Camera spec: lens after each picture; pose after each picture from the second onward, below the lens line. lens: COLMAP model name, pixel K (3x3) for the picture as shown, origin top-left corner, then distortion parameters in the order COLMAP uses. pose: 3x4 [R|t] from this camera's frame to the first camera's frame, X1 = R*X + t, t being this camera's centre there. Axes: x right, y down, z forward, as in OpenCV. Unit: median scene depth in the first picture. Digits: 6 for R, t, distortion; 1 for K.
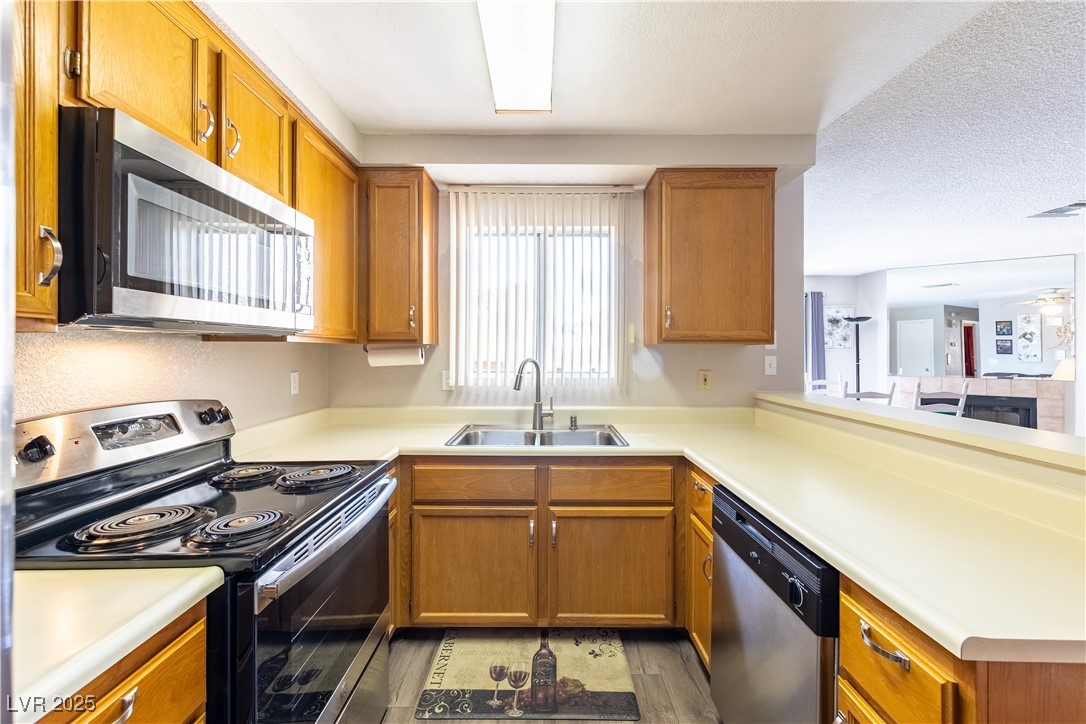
lens RADIAL K [[428.9, 0, 542.5], [0, 428.9, 348.8], [0, 0, 1]] dist [0.008083, -0.000952]
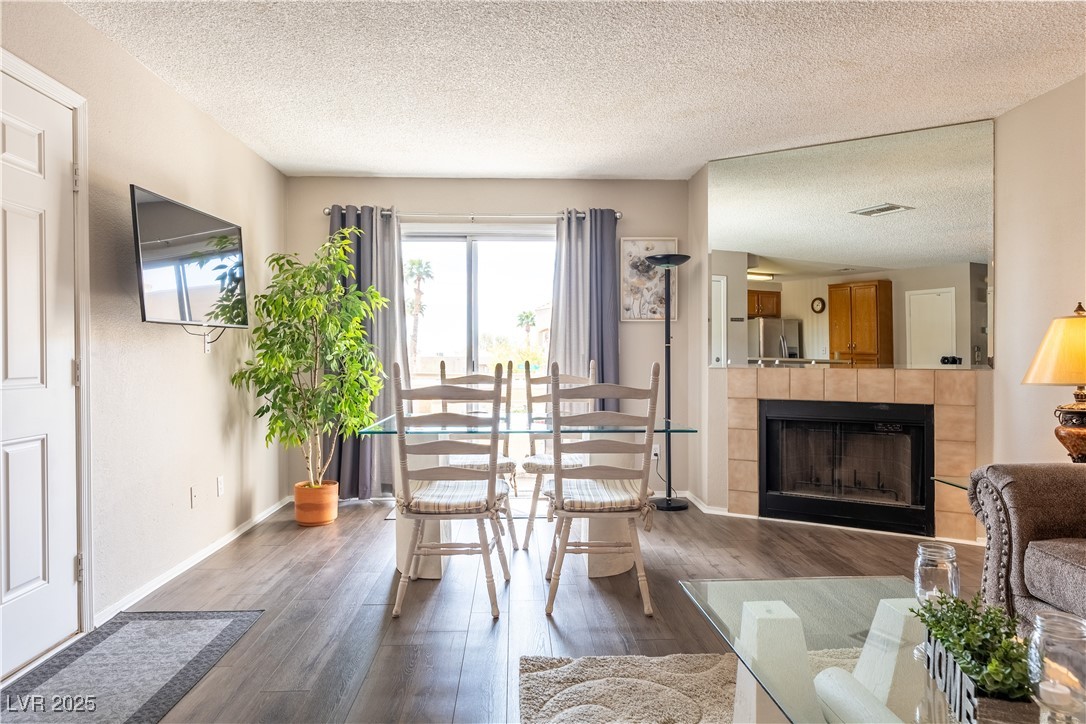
lens RADIAL K [[679.8, 0, 547.3], [0, 679.8, 358.2], [0, 0, 1]] dist [0.007706, 0.003432]
pose [[0.998146, -0.003748, 0.060744, 1.423492], [0.003442, 0.999981, 0.005147, 0.118384], [-0.060762, -0.004928, 0.998140, 0.501070]]
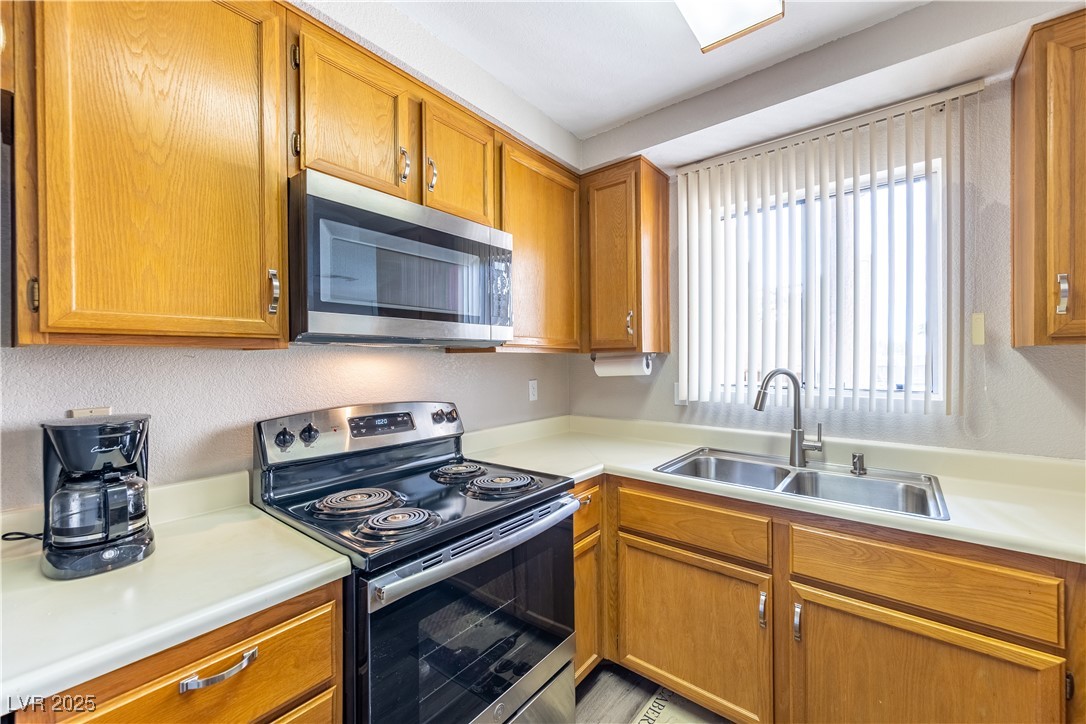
lens RADIAL K [[428.9, 0, 544.7], [0, 428.9, 359.5], [0, 0, 1]] dist [0.008083, -0.000952]
pose [[0.779781, -0.006496, -0.626019, 0.127251], [0.009341, 0.999956, 0.001259, 0.000947], [0.625983, -0.006829, 0.779807, 0.176257]]
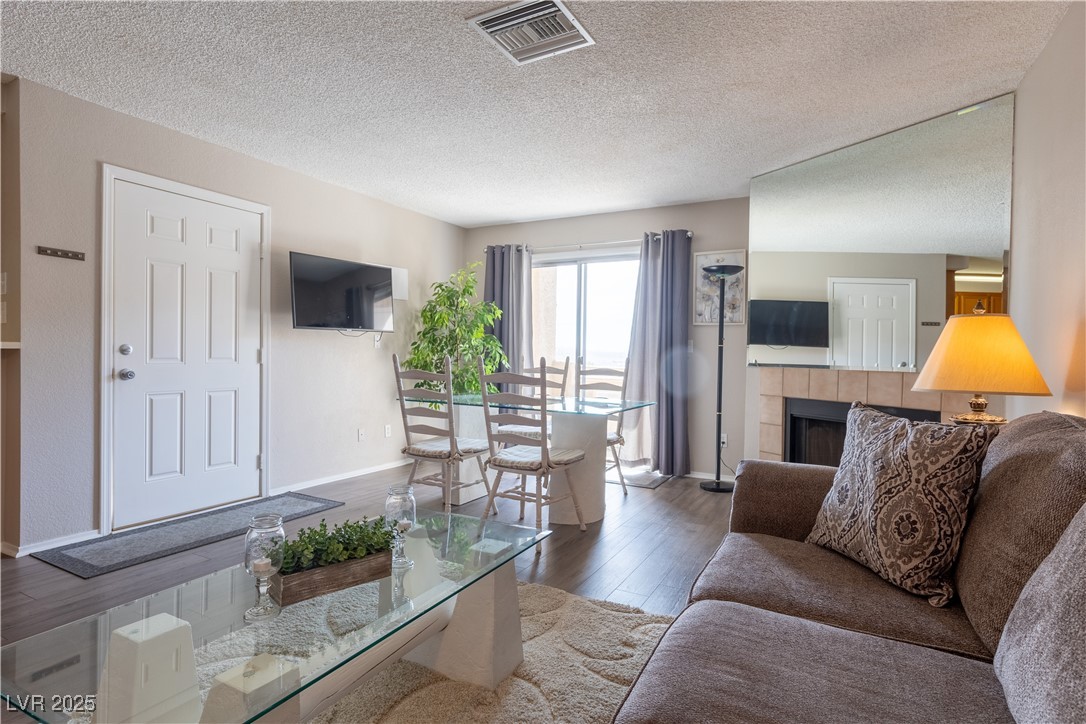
lens RADIAL K [[565.2, 0, 546.9], [0, 565.2, 360.6], [0, 0, 1]] dist [0.004227, 0.002035]
pose [[0.886951, 0.018090, -0.461509, 2.328446], [-0.013107, 0.999816, 0.014000, 0.122037], [0.461678, -0.006368, 0.887025, 0.547466]]
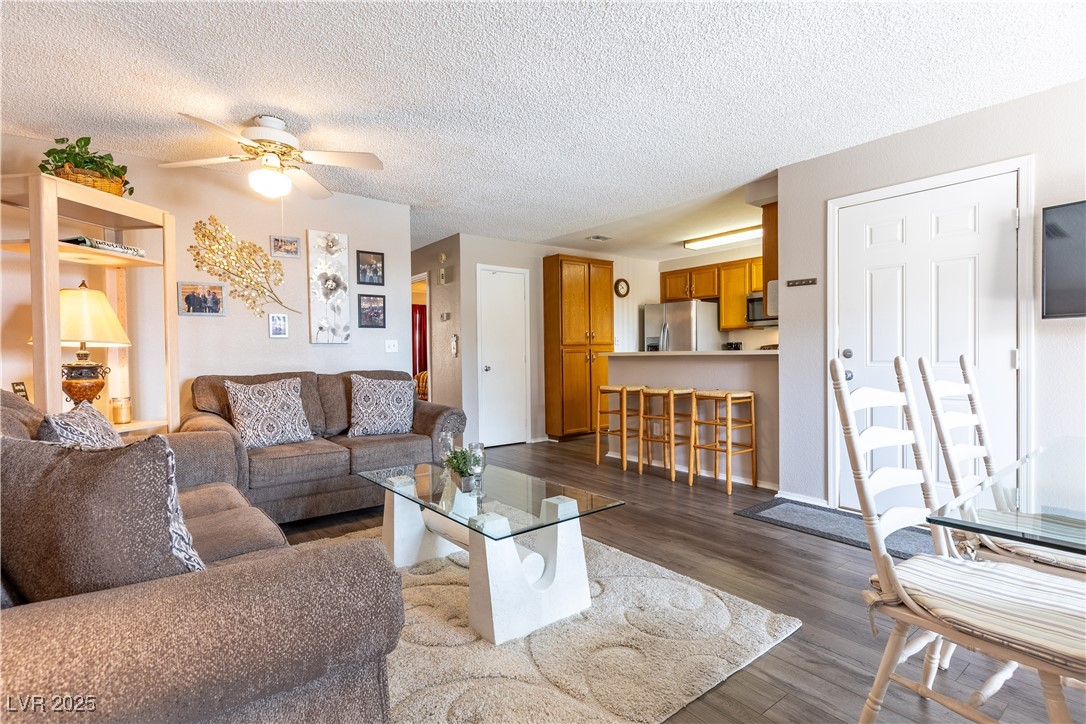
lens RADIAL K [[517.1, 0, 535.9], [0, 517.1, 360.3], [0, 0, 1]] dist [-0.002398, -0.000150]
pose [[-0.795155, 0.013697, -0.606251, 2.347128], [0.010747, 0.999906, 0.008495, 0.125514], [0.606311, 0.000240, -0.795228, 1.992946]]
